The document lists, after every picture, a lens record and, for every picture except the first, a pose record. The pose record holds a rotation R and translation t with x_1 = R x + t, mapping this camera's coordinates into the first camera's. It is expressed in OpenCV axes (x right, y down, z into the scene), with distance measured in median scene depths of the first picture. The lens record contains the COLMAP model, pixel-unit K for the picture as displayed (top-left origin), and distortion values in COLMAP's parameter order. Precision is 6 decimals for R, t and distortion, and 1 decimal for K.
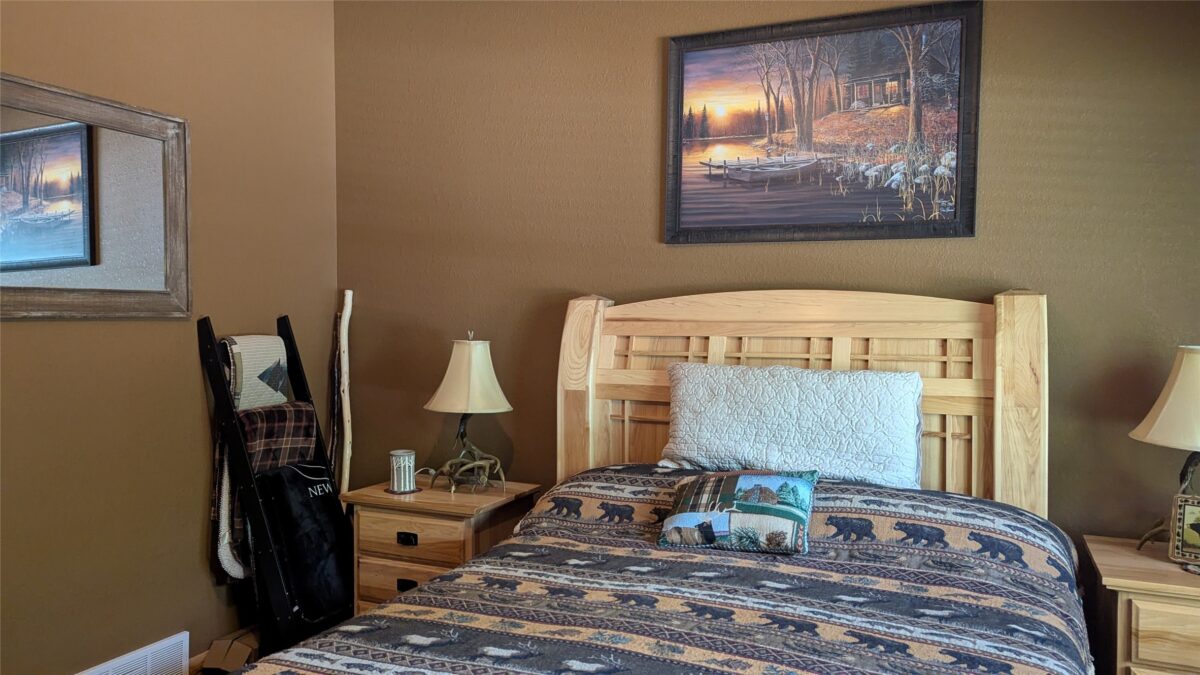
lens RADIAL K [[851.7, 0, 592.9], [0, 851.7, 336.3], [0, 0, 1]] dist [0.062968, -0.061685]
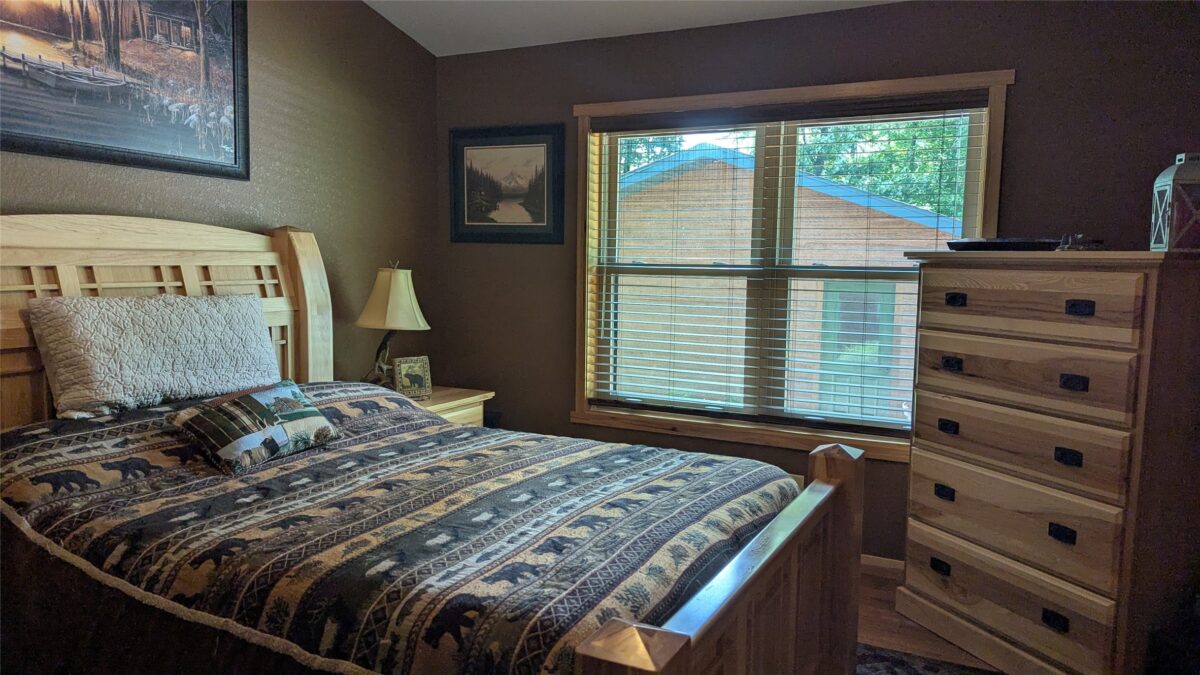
lens RADIAL K [[851.7, 0, 591.1], [0, 851.7, 338.5], [0, 0, 1]] dist [0.062968, -0.061685]
pose [[0.057865, -0.094104, 0.993879, -0.757847], [0.010347, 0.995551, 0.093659, -0.003256], [-0.998271, 0.004864, 0.058581, 0.444541]]
